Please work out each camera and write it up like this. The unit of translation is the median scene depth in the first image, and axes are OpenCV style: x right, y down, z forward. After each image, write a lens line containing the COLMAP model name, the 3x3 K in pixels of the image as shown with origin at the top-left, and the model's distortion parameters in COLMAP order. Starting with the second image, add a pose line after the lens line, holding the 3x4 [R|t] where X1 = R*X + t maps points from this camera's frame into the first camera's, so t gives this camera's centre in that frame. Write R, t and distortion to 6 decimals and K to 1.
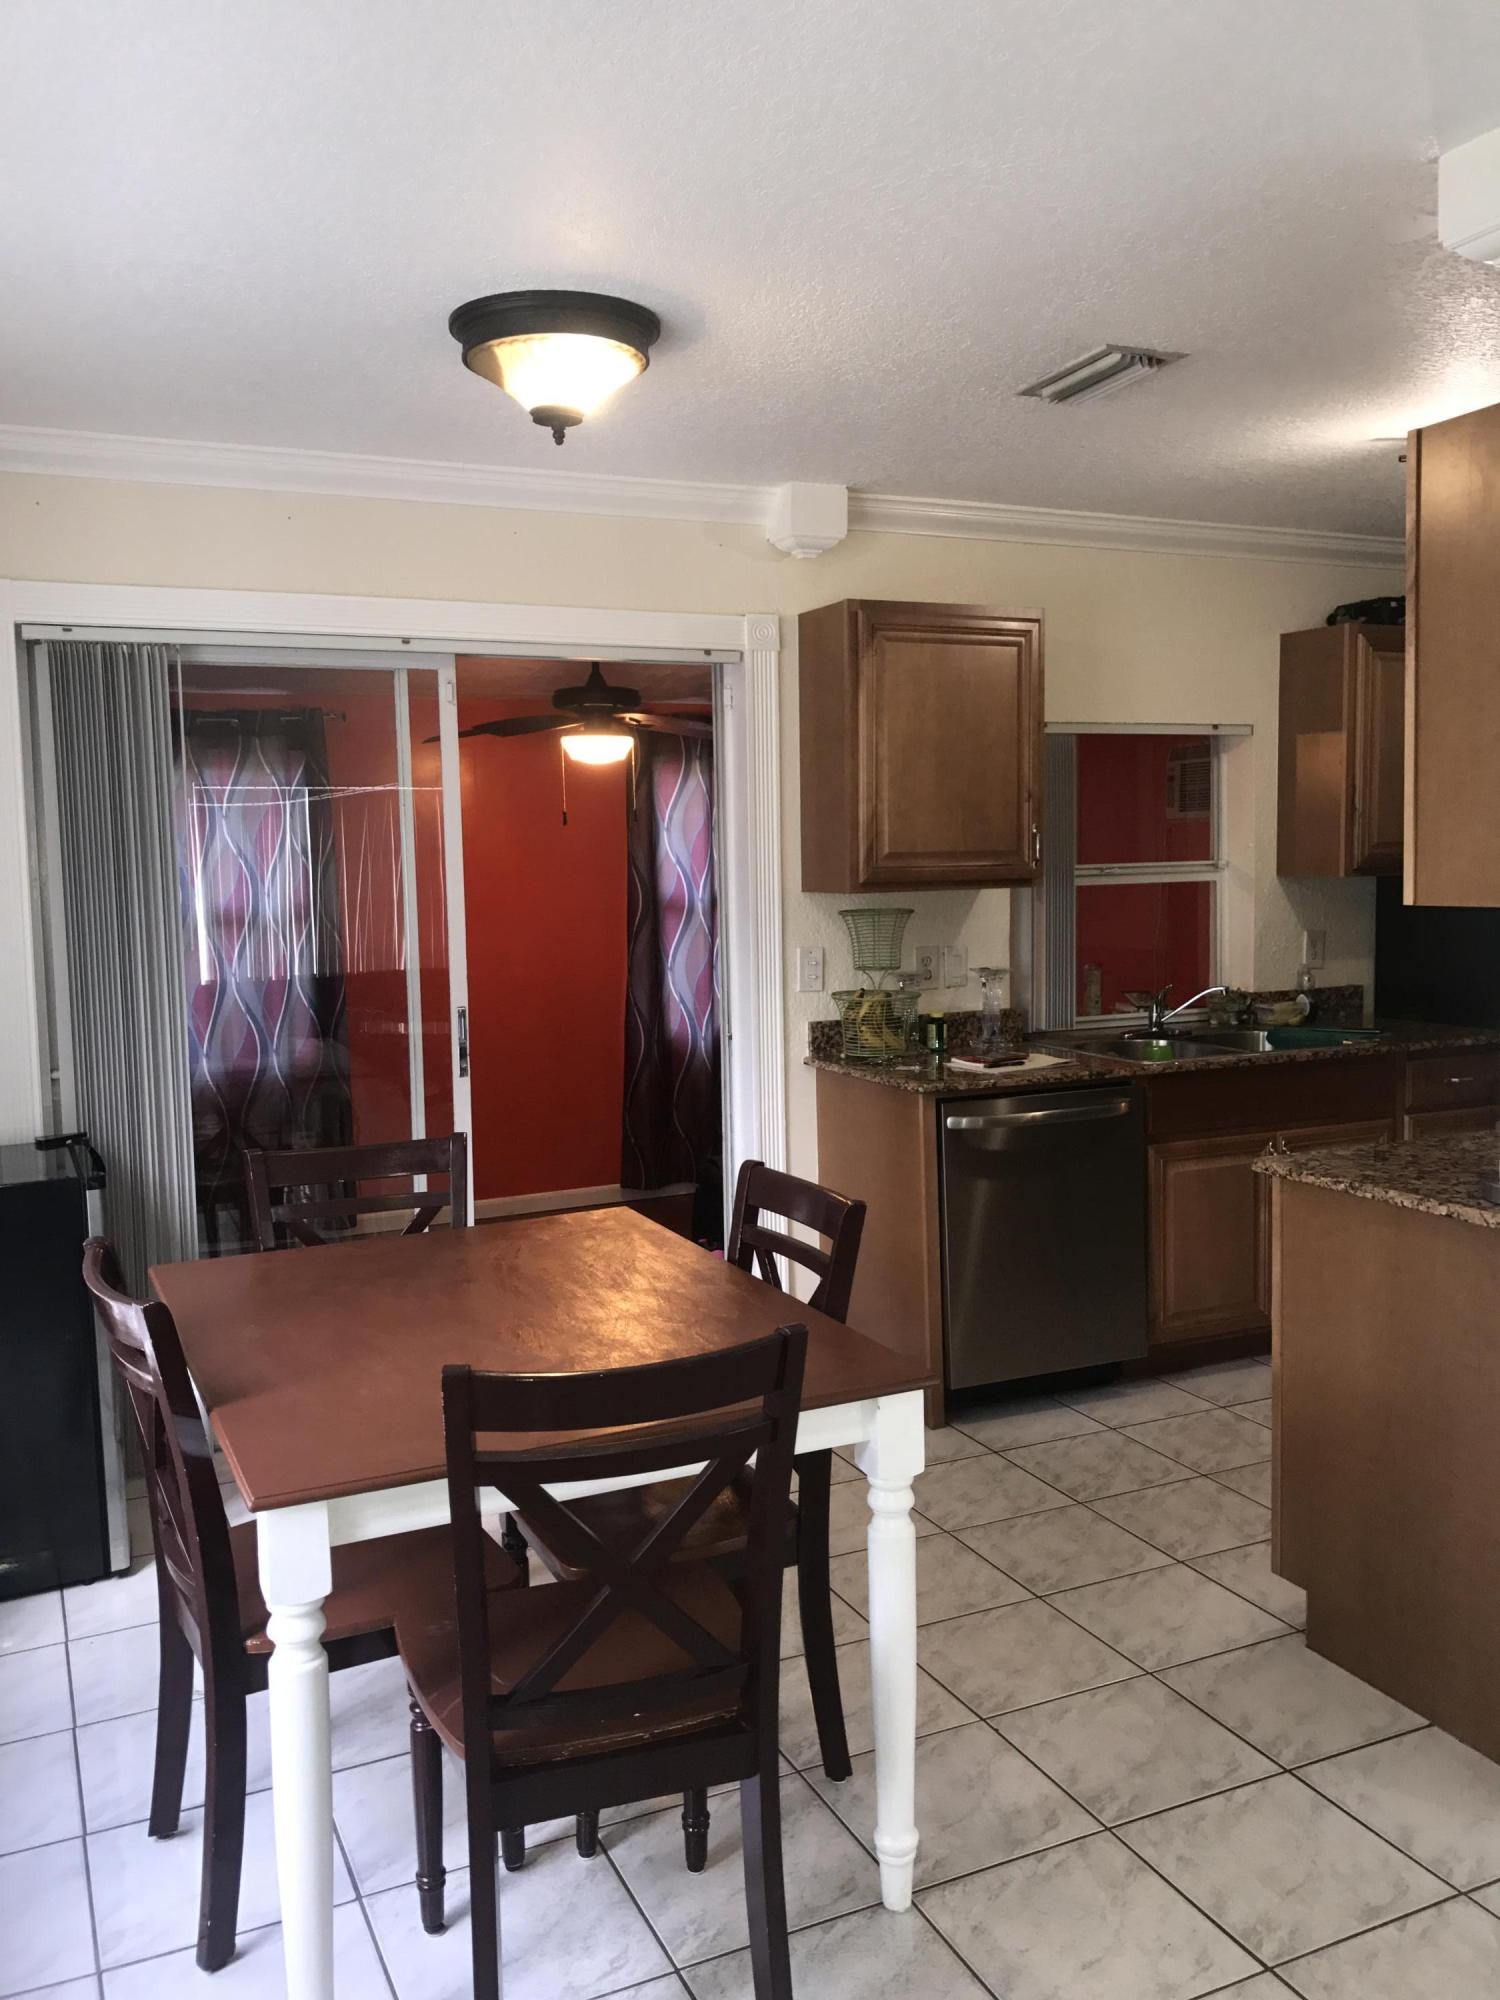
lens RADIAL K [[1653.5, 0, 761.9], [0, 1653.5, 1009.1], [0, 0, 1]] dist [0.063333, -0.097460]
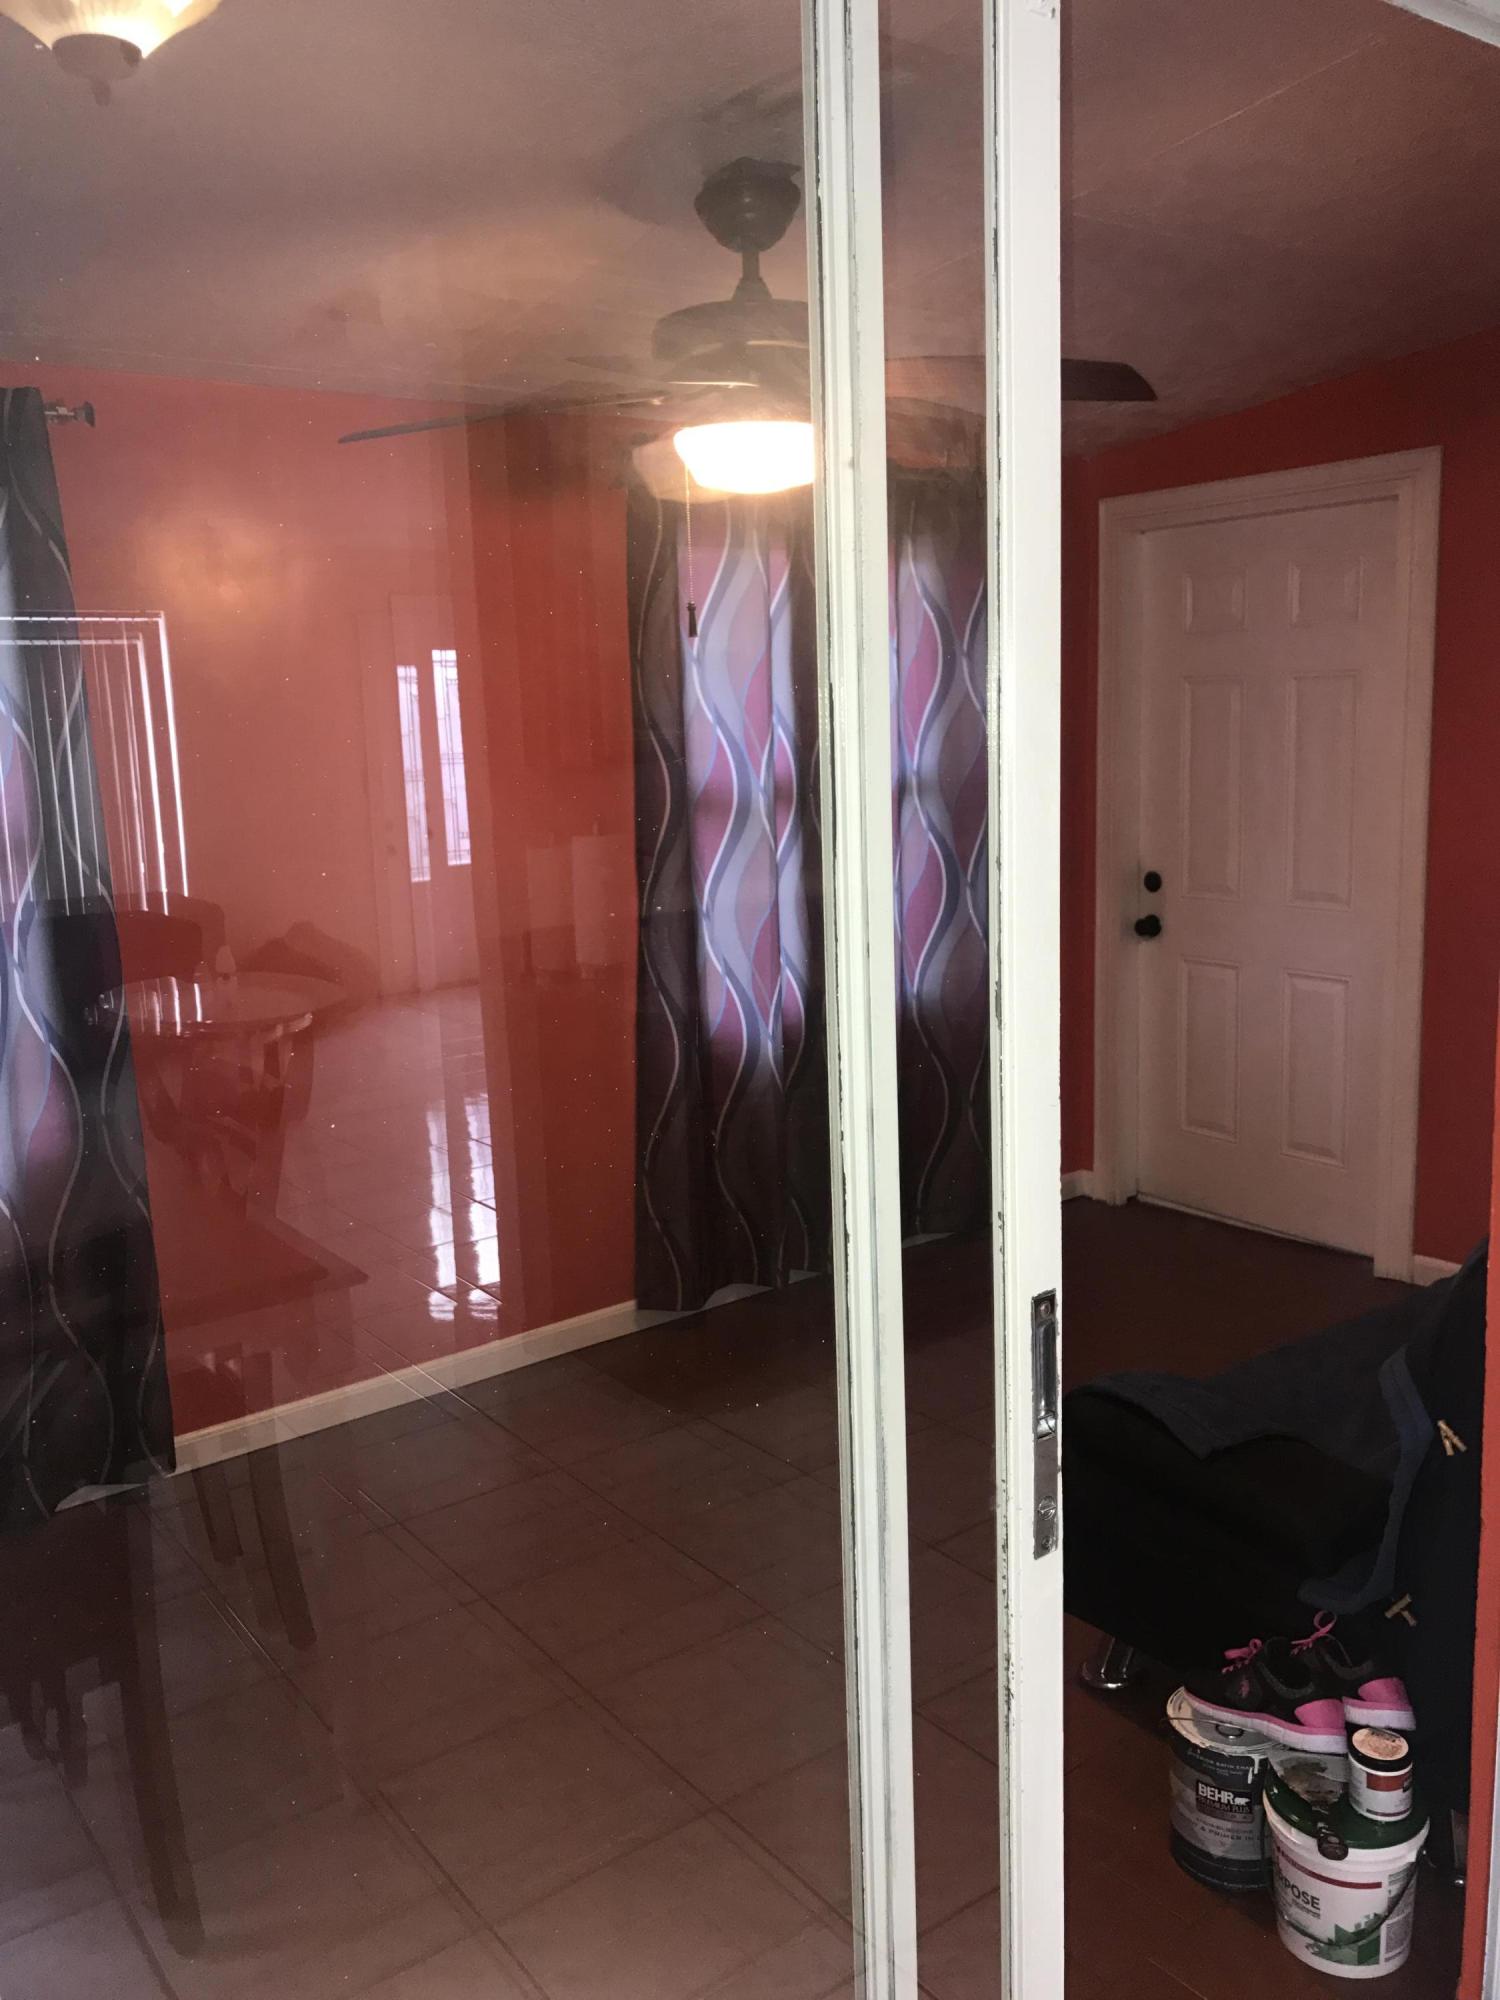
lens RADIAL K [[1653.5, 0, 736.3], [0, 1653.5, 994.6], [0, 0, 1]] dist [0.063333, -0.097460]
pose [[0.976139, -0.052505, 0.210702, -0.166060], [0.036750, 0.996275, 0.078007, -0.041073], [-0.214013, -0.068402, 0.974433, 0.455764]]
